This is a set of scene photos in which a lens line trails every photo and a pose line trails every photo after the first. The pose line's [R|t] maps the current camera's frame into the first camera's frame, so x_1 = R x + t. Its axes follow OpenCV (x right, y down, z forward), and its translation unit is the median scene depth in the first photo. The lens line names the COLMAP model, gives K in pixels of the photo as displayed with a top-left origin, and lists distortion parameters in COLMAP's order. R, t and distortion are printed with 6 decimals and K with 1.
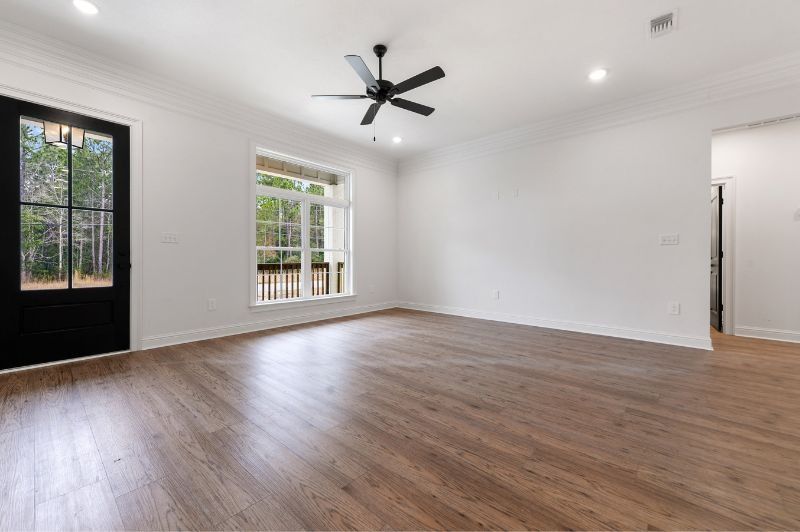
lens RADIAL K [[321.9, 0, 394.1], [0, 321.9, 259.3], [0, 0, 1]] dist [0.005008, 0.000181]
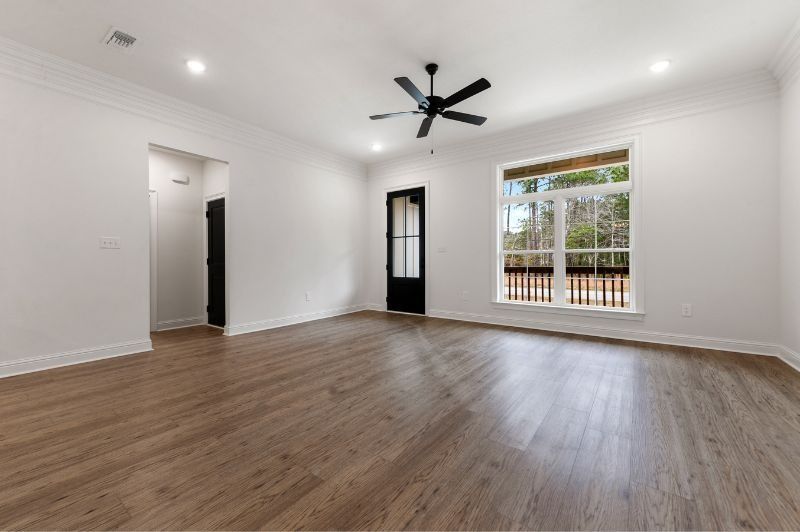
lens RADIAL K [[321.9, 0, 394.1], [0, 321.9, 259.3], [0, 0, 1]] dist [0.005008, 0.000181]
pose [[0.088177, -0.011175, -0.996042, 1.088298], [0.002172, 0.999937, -0.011027, 0.001098], [0.996102, -0.001191, 0.088196, 0.838306]]
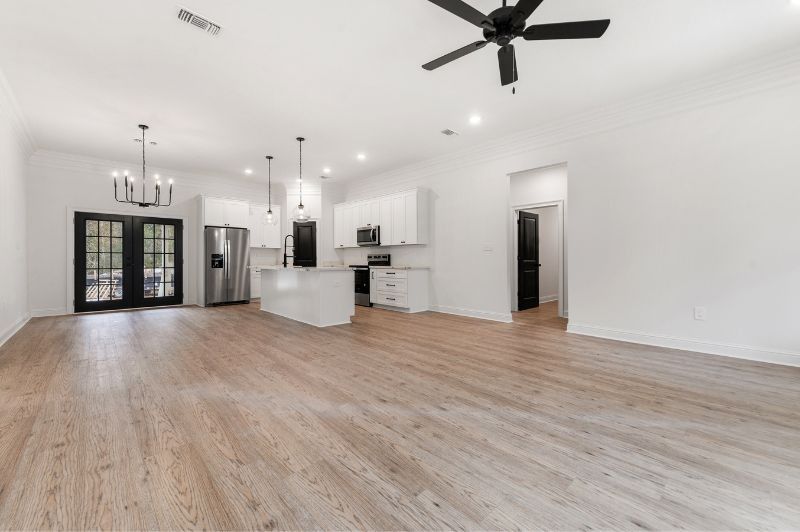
lens RADIAL K [[321.9, 0, 394.1], [0, 321.9, 259.3], [0, 0, 1]] dist [0.005008, 0.000181]
pose [[-0.995576, -0.004091, 0.093876, 0.146025], [-0.004010, 0.999991, 0.001058, -0.003915], [-0.093879, 0.000677, -0.995583, 1.858498]]
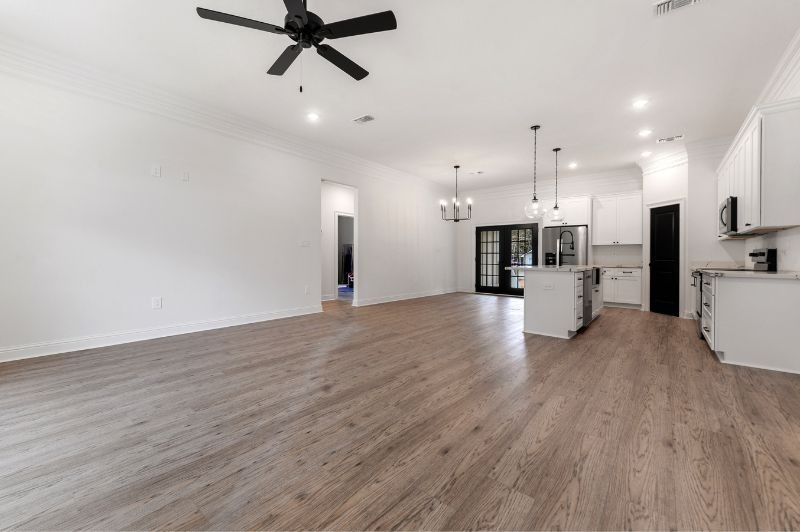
lens RADIAL K [[324.4, 0, 391.2], [0, 324.4, 255.9], [0, 0, 1]] dist [0.011756, -0.000232]
pose [[-0.033450, 0.000919, 0.999440, -0.854914], [-0.004085, 0.999991, -0.001056, -0.004462], [-0.999432, -0.004118, -0.033446, 0.890774]]
